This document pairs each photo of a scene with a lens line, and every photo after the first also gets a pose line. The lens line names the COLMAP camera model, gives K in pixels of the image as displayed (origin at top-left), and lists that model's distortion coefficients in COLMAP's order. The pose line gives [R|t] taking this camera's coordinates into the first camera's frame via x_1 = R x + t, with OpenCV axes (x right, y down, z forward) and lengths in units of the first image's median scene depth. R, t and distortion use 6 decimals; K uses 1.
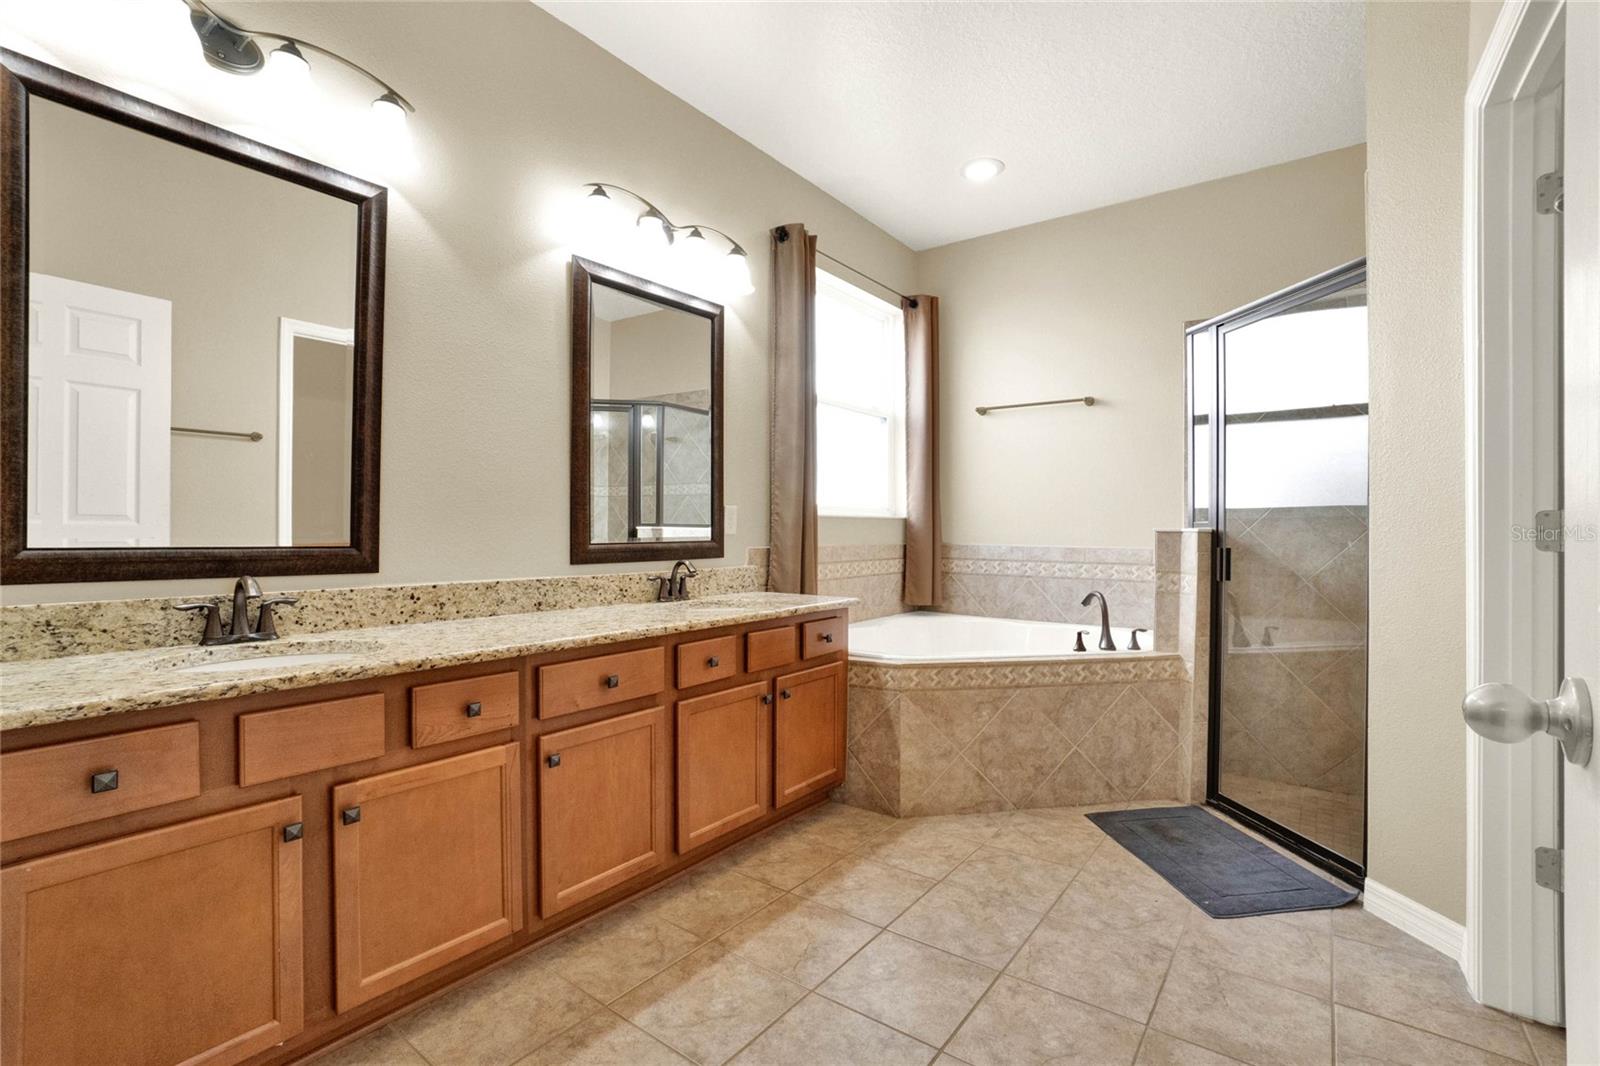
lens RADIAL K [[743.0, 0, 800.0], [0, 743.0, 533.0], [0, 0, 1]] dist [-0.068302, 0.026990]
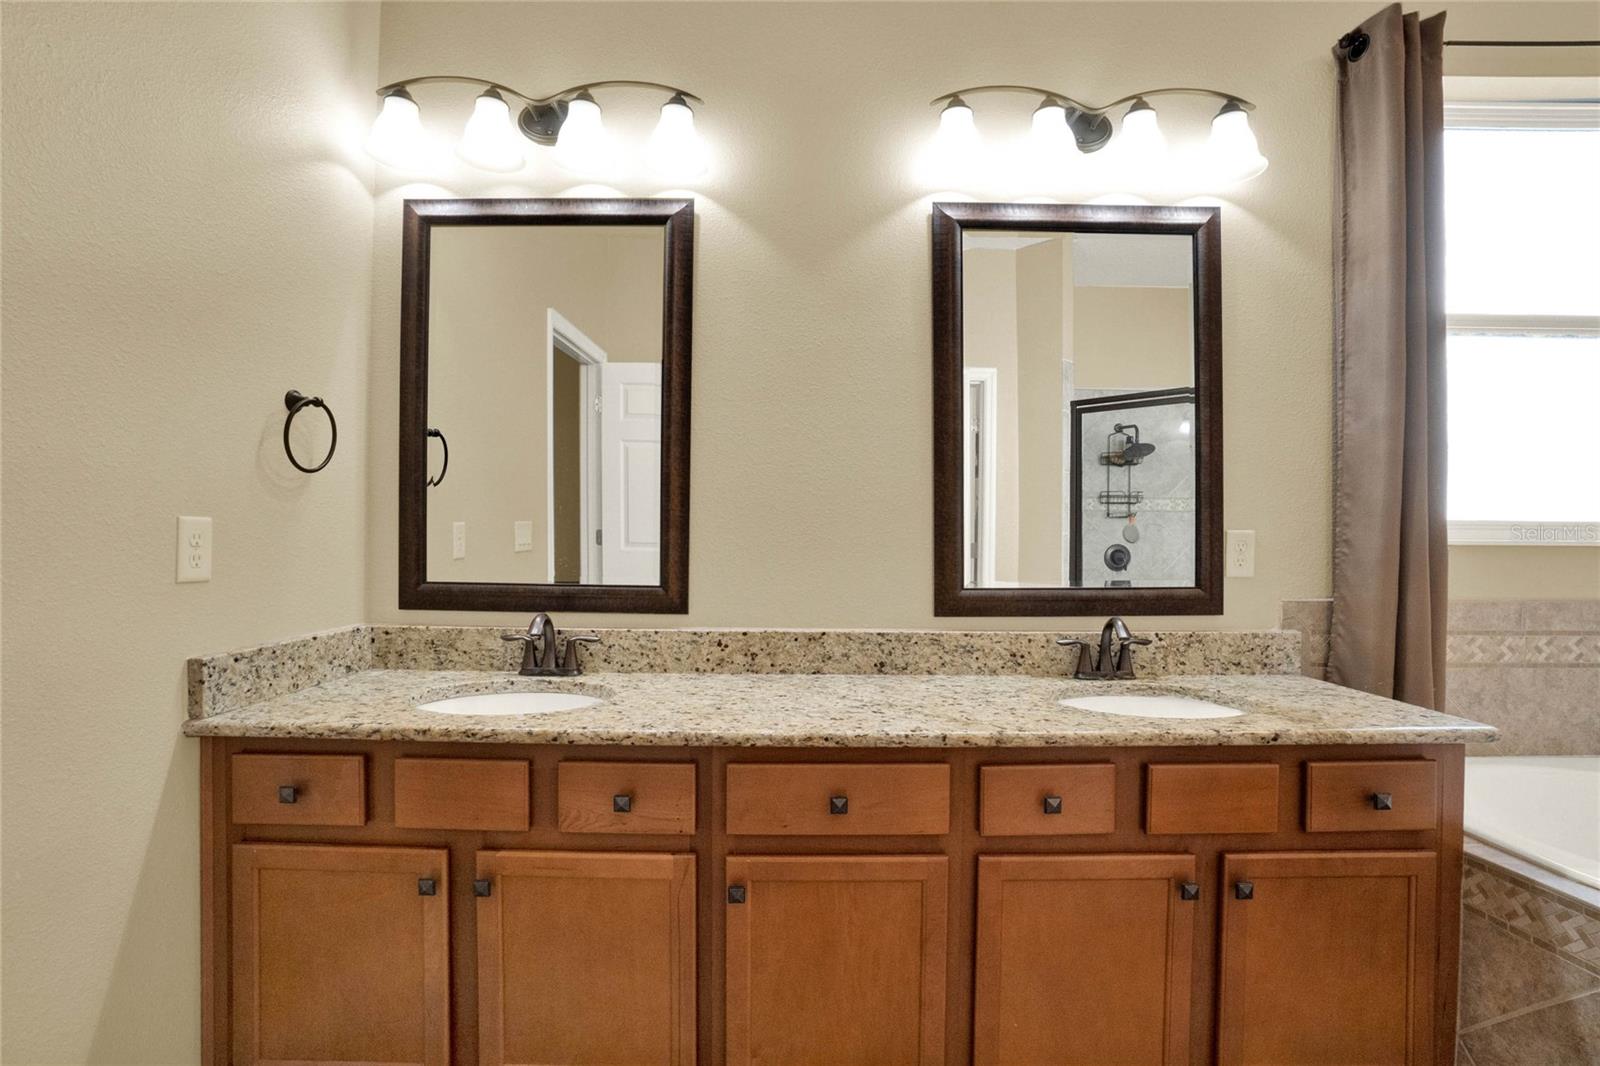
lens RADIAL K [[743.0, 0, 800.0], [0, 743.0, 533.0], [0, 0, 1]] dist [-0.068302, 0.026990]
pose [[0.591666, -0.005516, -0.806165, 0.238141], [-0.004573, 0.999938, -0.010199, -0.035919], [0.806171, 0.009721, 0.591603, 0.495651]]
